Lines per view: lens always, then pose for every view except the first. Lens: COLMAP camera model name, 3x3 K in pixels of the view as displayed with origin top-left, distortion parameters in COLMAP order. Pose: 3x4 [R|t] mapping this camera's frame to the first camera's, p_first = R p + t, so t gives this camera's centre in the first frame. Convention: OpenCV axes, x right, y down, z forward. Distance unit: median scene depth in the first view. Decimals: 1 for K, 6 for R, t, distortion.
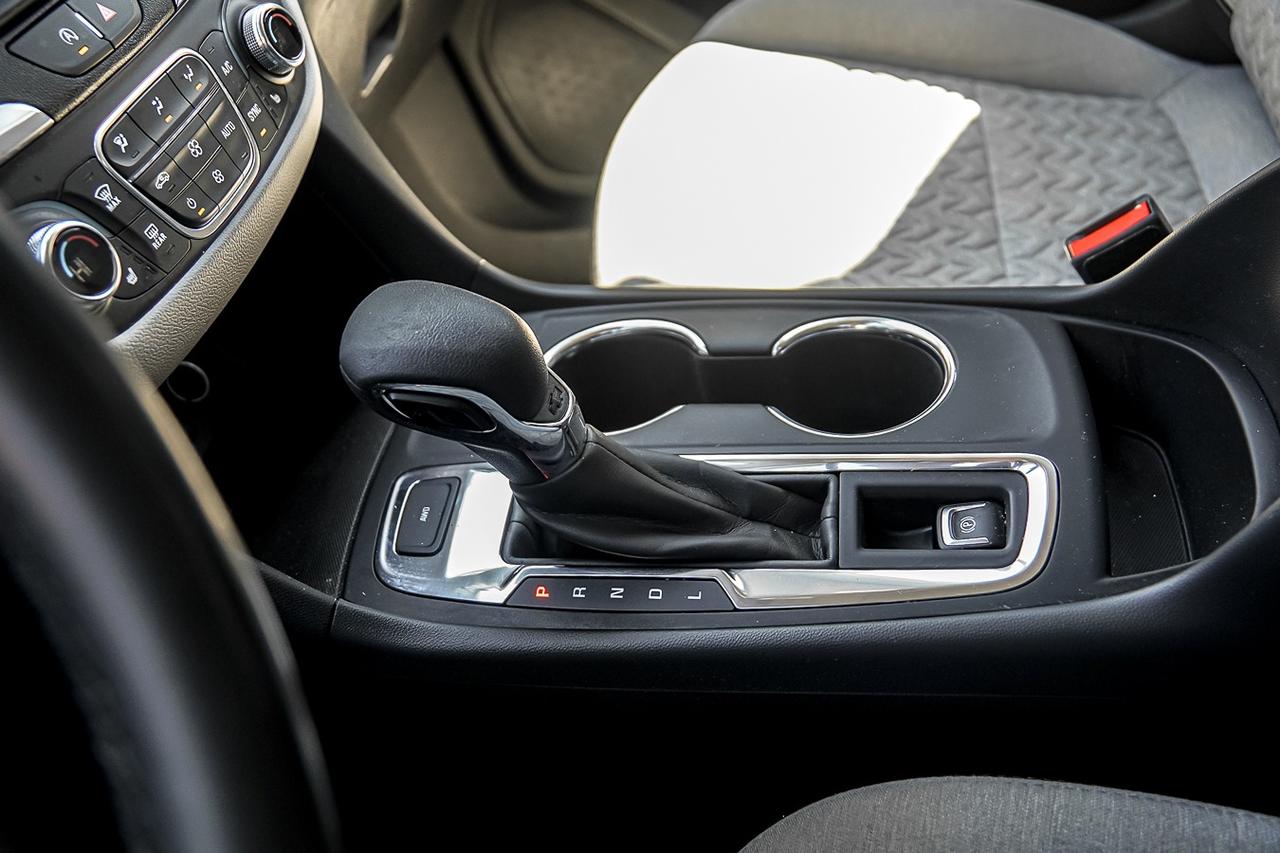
lens RADIAL K [[1023.3, 0, 639.1], [0, 1023.3, 423.9], [0, 0, 1]] dist [-0.129892, 0.096312]
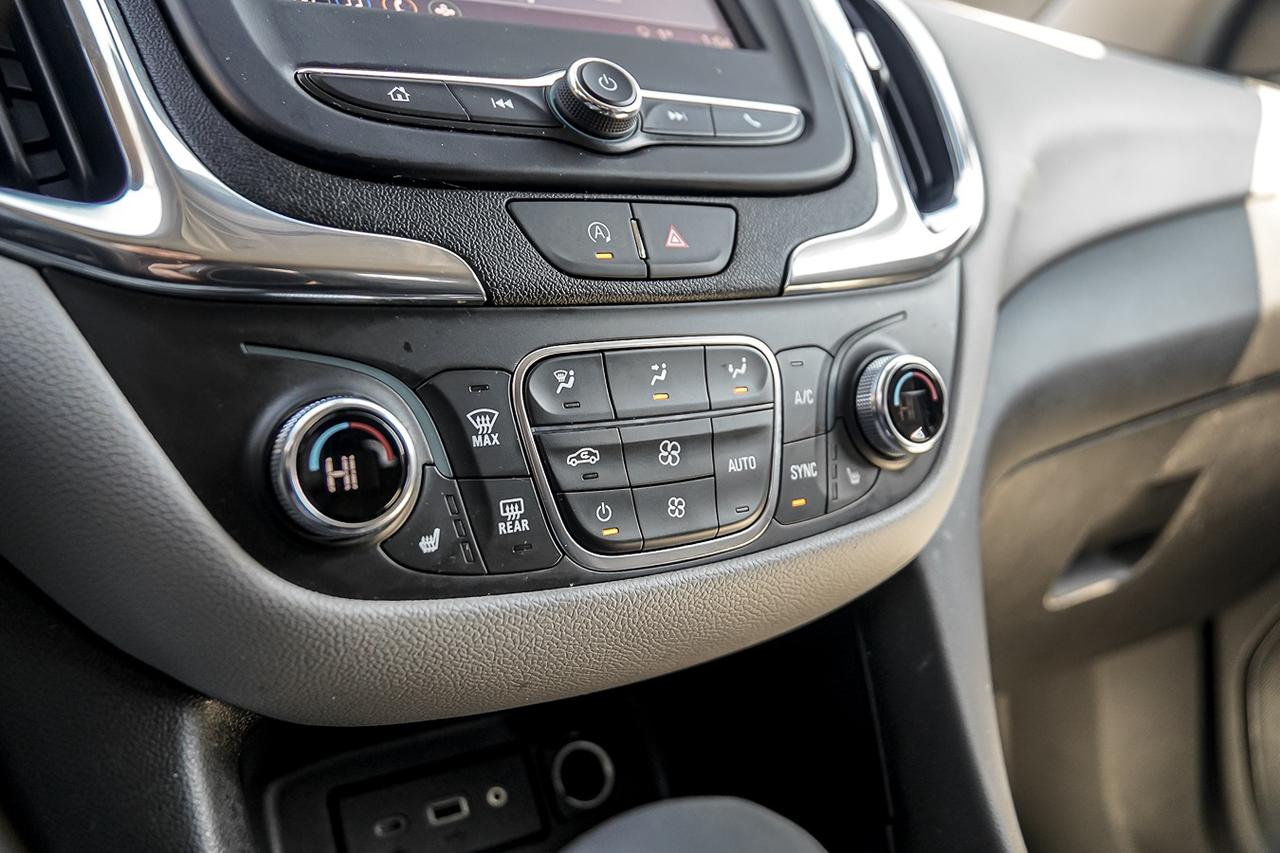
lens RADIAL K [[1023.3, 0, 634.7], [0, 1023.3, 418.7], [0, 0, 1]] dist [-0.129892, 0.096312]
pose [[0.641517, 0.330016, -0.692492, -0.010581], [-0.629717, 0.742083, -0.229714, -0.138089], [0.438078, 0.583440, 0.683876, 0.568661]]
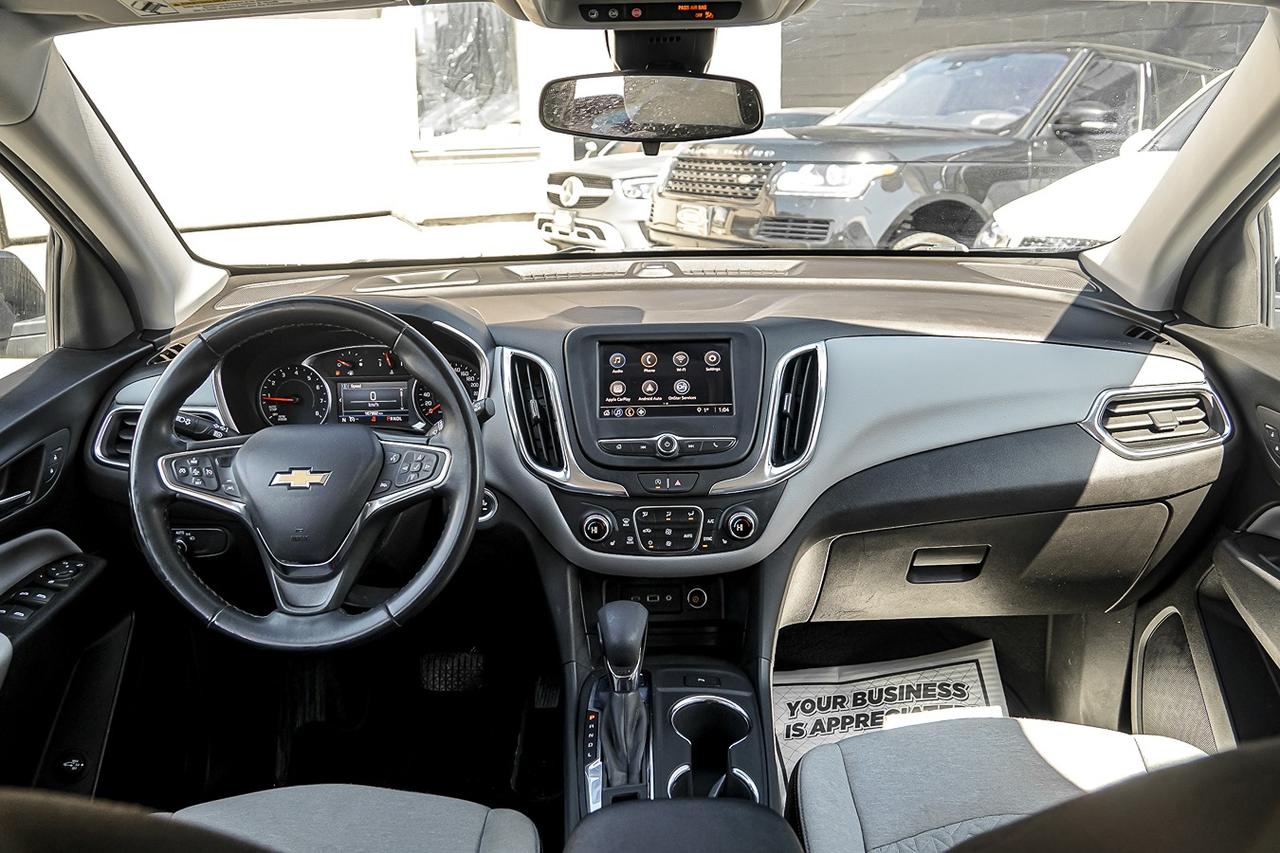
lens RADIAL K [[1023.3, 0, 637.4], [0, 1023.3, 428.3], [0, 0, 1]] dist [-0.129892, 0.096312]
pose [[0.166331, 0.534180, -0.828846, 1.999428], [-0.707667, 0.650019, 0.276916, -1.336676], [0.686689, 0.540487, 0.486140, -0.727930]]
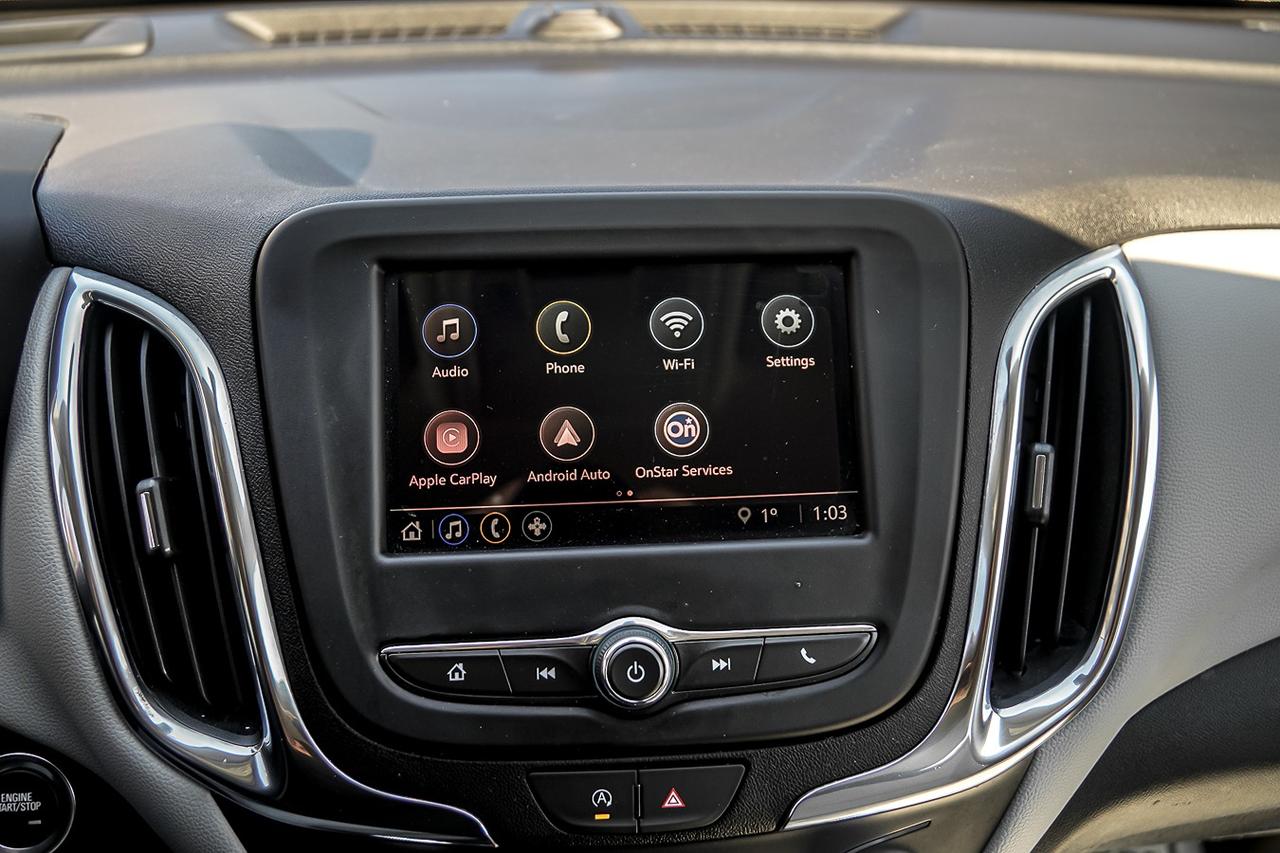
lens RADIAL K [[1023.3, 0, 634.0], [0, 1023.3, 433.8], [0, 0, 1]] dist [-0.129892, 0.096312]
pose [[0.232592, 0.689598, -0.685825, -0.175782], [-0.729769, 0.589890, 0.345640, -0.892129], [0.642914, 0.420100, 0.640451, 0.294664]]
